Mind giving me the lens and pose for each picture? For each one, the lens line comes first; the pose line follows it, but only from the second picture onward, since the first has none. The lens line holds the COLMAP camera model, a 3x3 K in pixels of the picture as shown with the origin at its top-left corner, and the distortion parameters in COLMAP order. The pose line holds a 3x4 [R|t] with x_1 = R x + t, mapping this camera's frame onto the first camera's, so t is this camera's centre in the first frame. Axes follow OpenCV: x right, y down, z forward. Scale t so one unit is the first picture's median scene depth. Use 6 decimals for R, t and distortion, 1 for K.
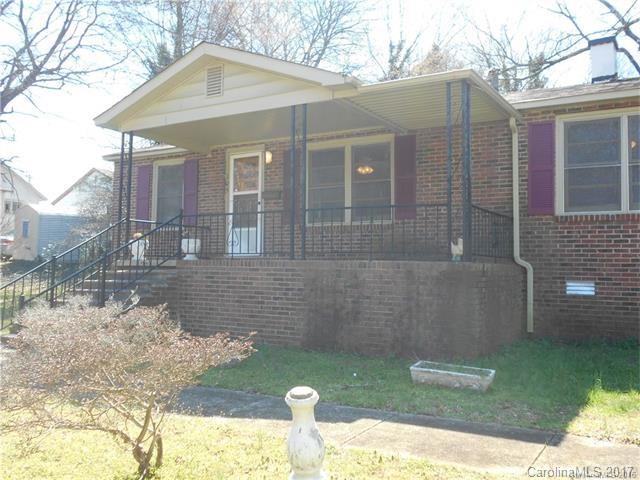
lens RADIAL K [[596.0, 0, 320.0], [0, 596.0, 240.0], [0, 0, 1]] dist [-0.001906, -0.000583]
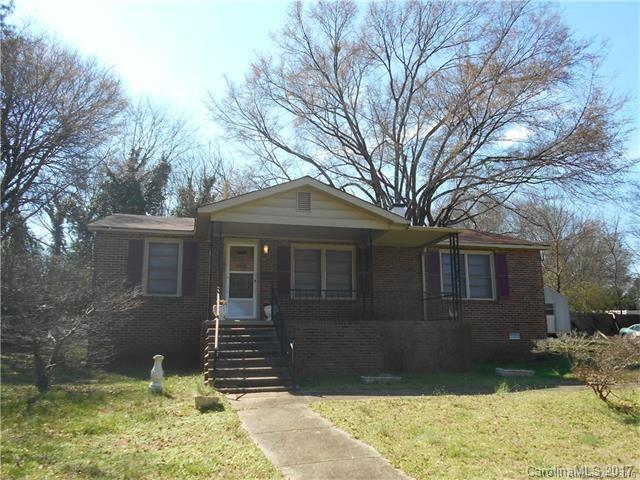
lens RADIAL K [[497.9, 0, 320.0], [0, 497.9, 240.0], [0, 0, 1]] dist [-0.002734, -0.000411]
pose [[0.727889, 0.120336, 0.675053, -0.810619], [-0.020619, 0.987876, -0.153868, 0.020132], [-0.685385, 0.098080, 0.721546, 0.050319]]
